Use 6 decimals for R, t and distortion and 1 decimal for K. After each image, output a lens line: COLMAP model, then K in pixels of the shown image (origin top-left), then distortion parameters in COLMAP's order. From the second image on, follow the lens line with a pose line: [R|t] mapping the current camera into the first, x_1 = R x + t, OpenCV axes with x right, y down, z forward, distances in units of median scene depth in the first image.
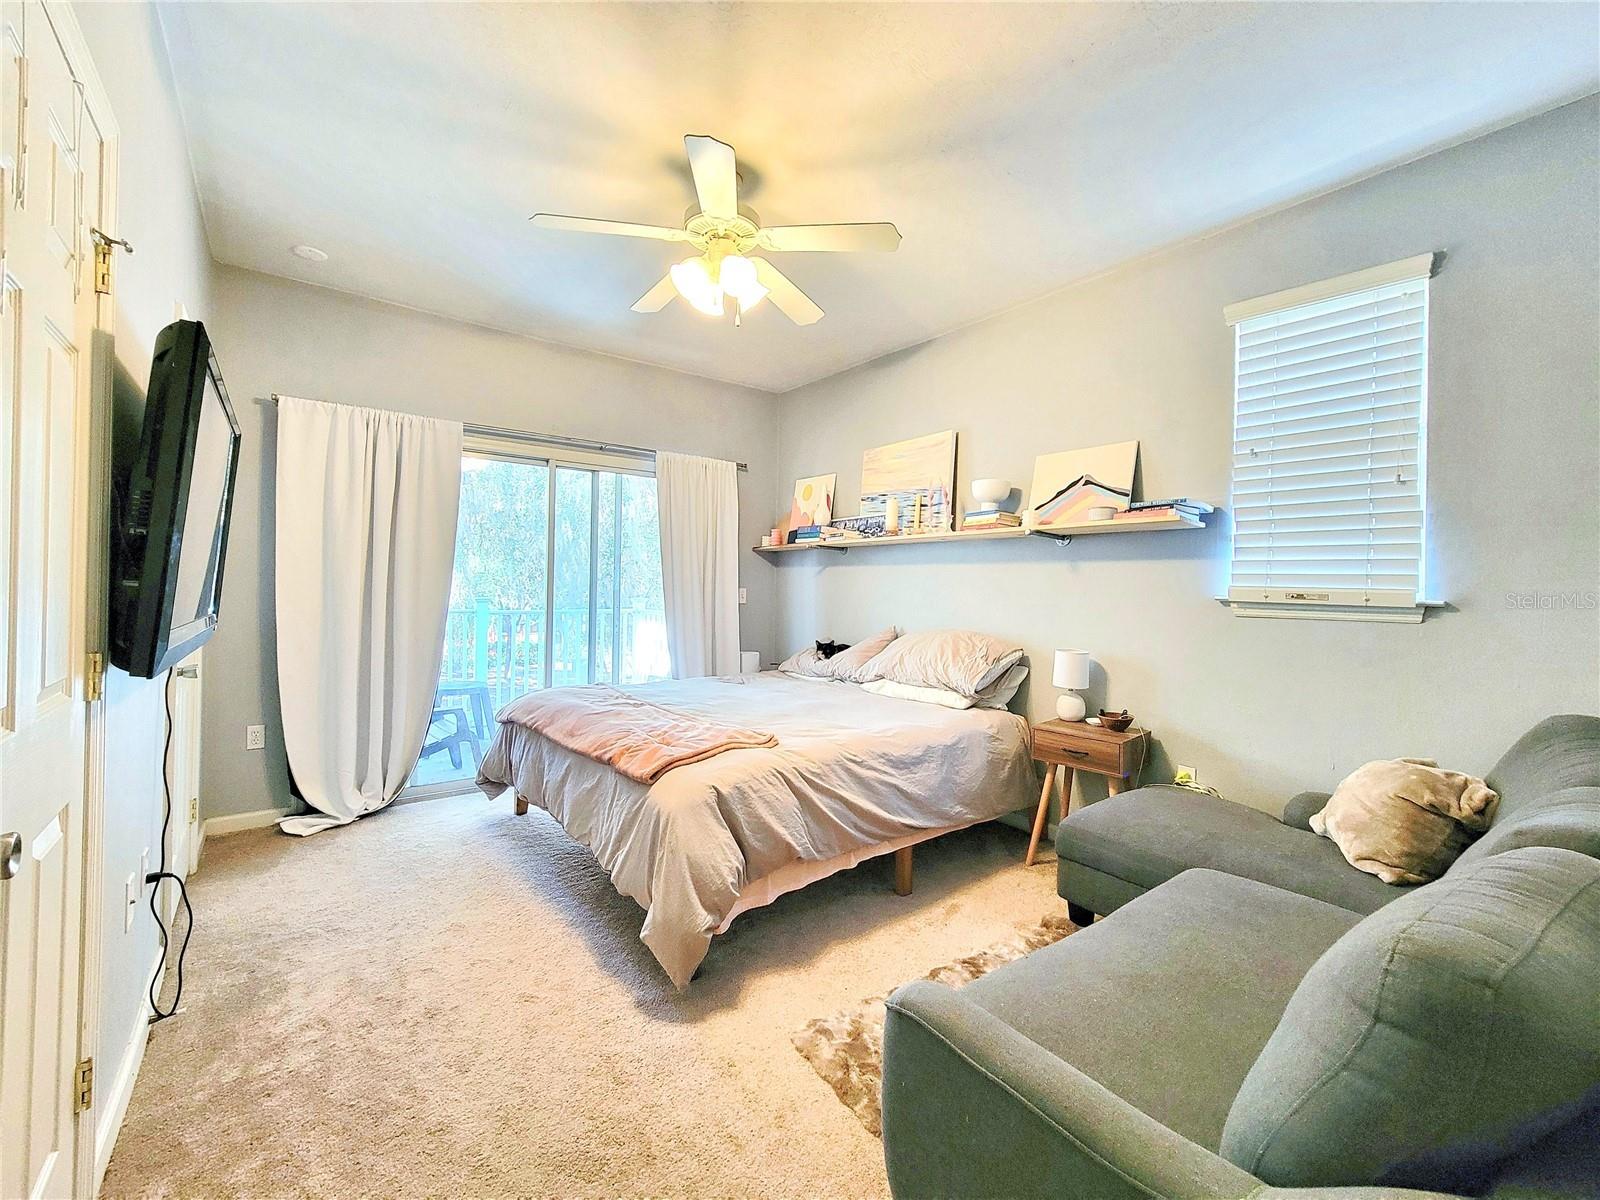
lens RADIAL K [[647.5, 0, 808.1], [0, 647.5, 594.8], [0, 0, 1]] dist [-0.015123, -0.000417]
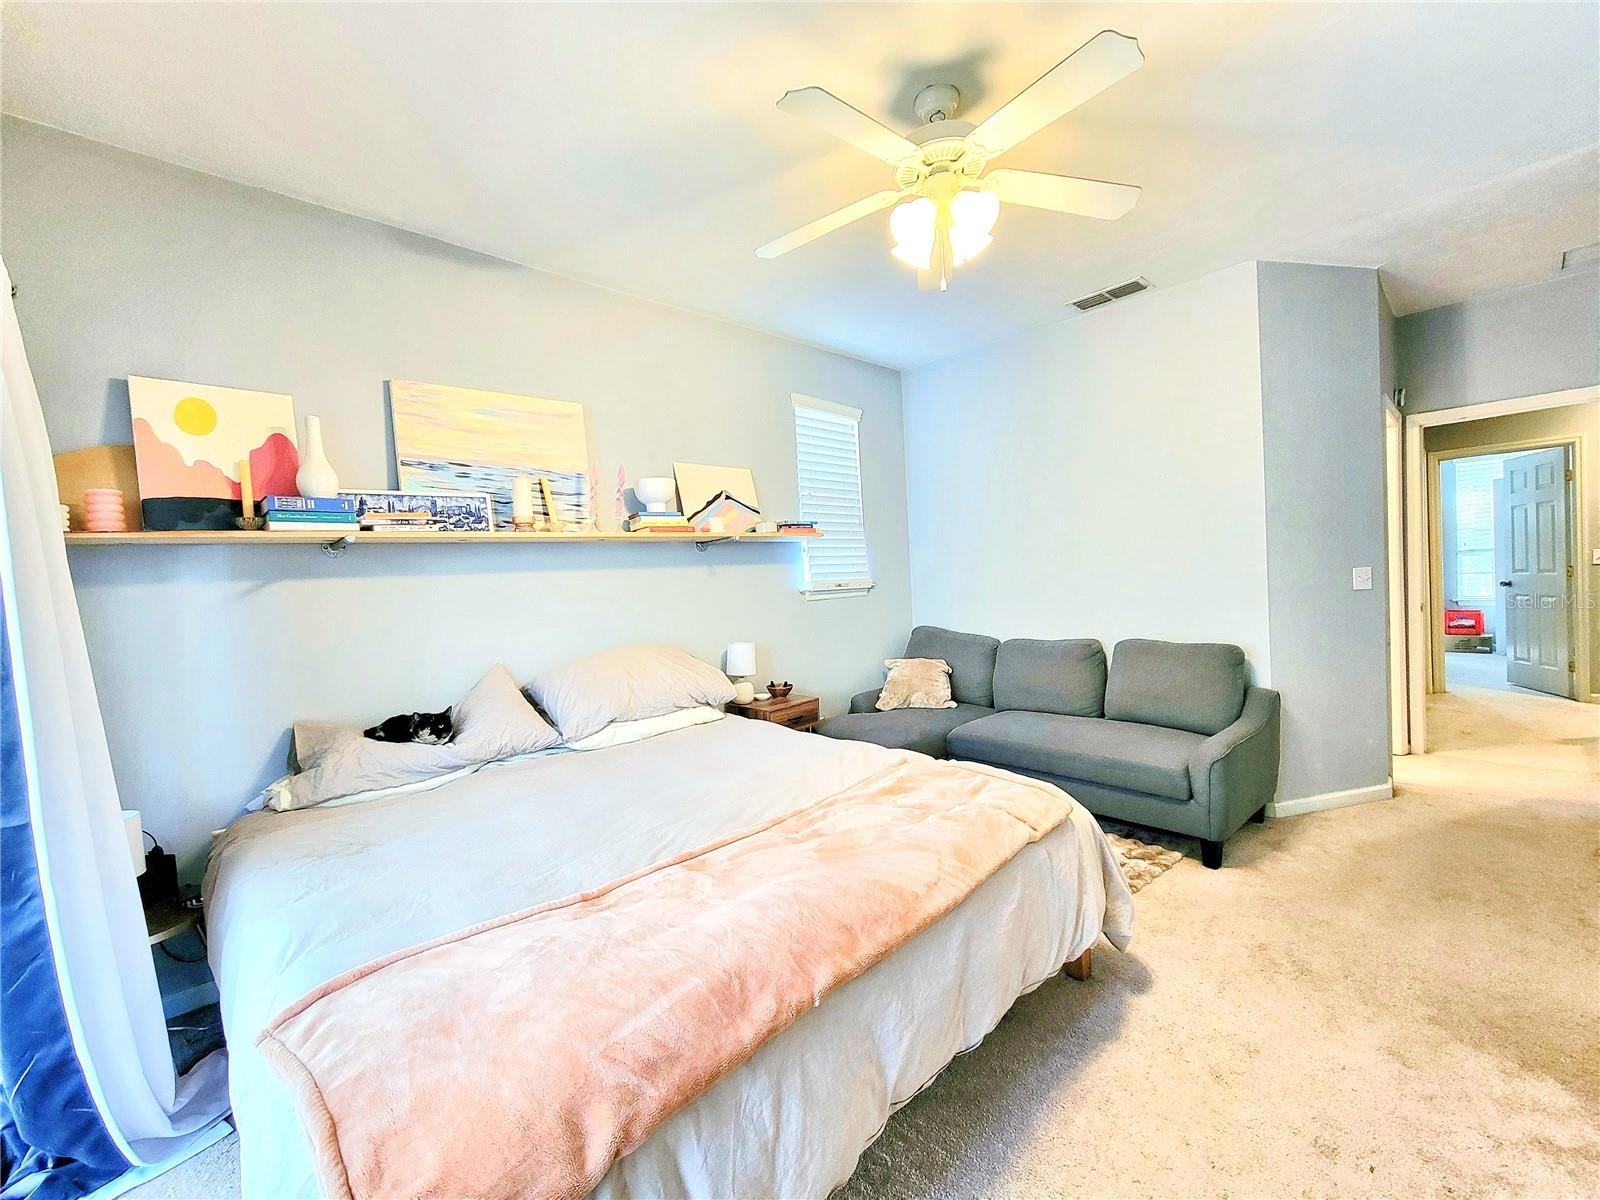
lens RADIAL K [[647.5, 0, 803.4], [0, 647.5, 610.6], [0, 0, 1]] dist [-0.015123, -0.000417]
pose [[-0.083111, -0.055793, 0.994977, -0.713496], [0.072999, 0.995408, 0.061915, -0.033339], [-0.993863, 0.077778, -0.078657, 0.938566]]
